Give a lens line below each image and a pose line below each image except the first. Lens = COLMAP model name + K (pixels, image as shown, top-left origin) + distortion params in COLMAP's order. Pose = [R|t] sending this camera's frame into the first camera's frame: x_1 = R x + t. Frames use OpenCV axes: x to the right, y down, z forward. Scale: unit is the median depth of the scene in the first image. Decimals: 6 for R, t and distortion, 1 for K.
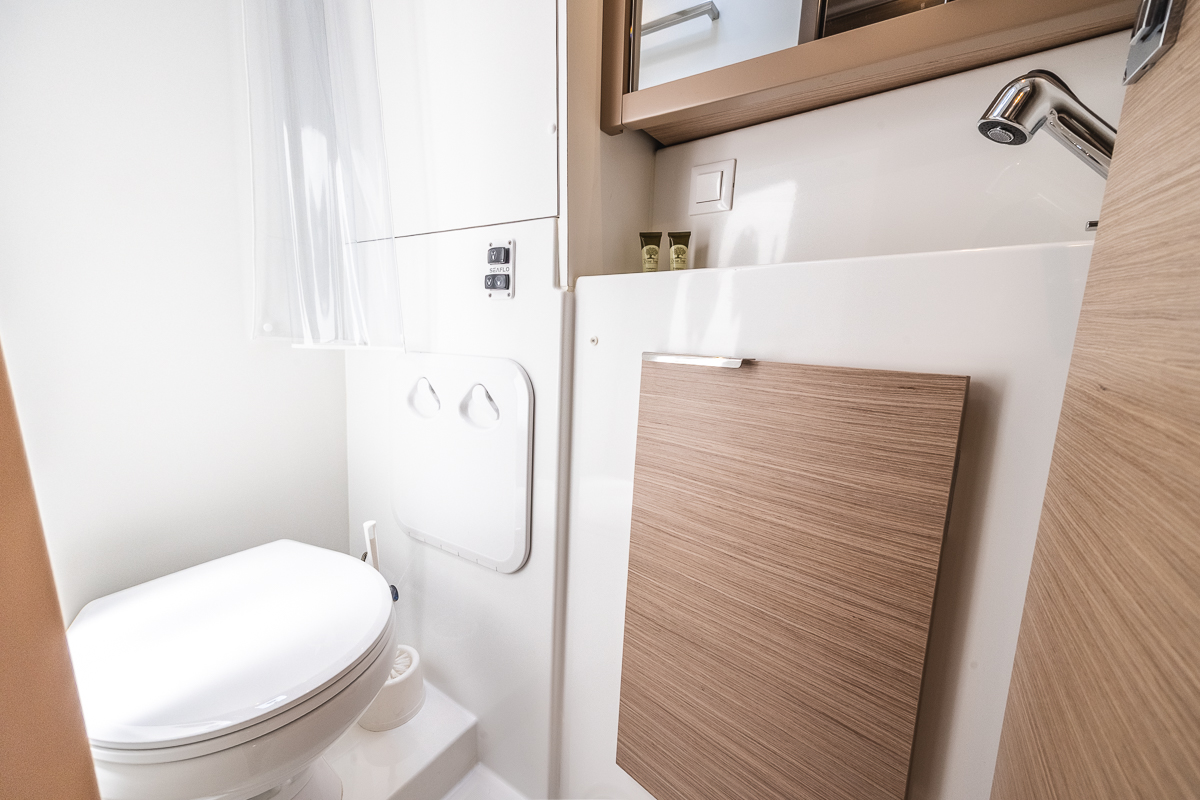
lens RADIAL K [[463.3, 0, 604.0], [0, 463.3, 404.3], [0, 0, 1]] dist [0.004048, 0.000209]
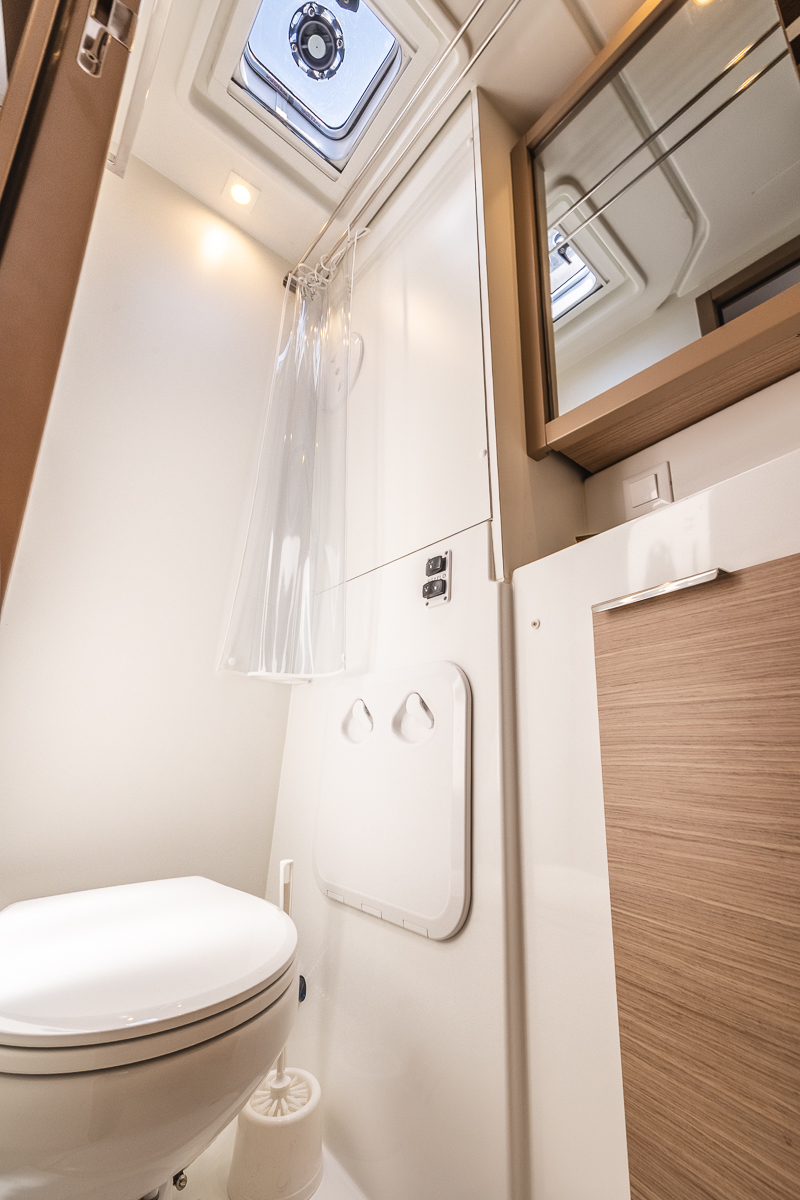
lens RADIAL K [[482.7, 0, 406.4], [0, 482.7, 604.2], [0, 0, 1]] dist [0.002934, 0.000296]
pose [[0.959789, -0.086823, -0.266958, -0.008380], [-0.042060, 0.895759, -0.442546, 0.261086], [0.277554, 0.435979, 0.856088, 0.091808]]
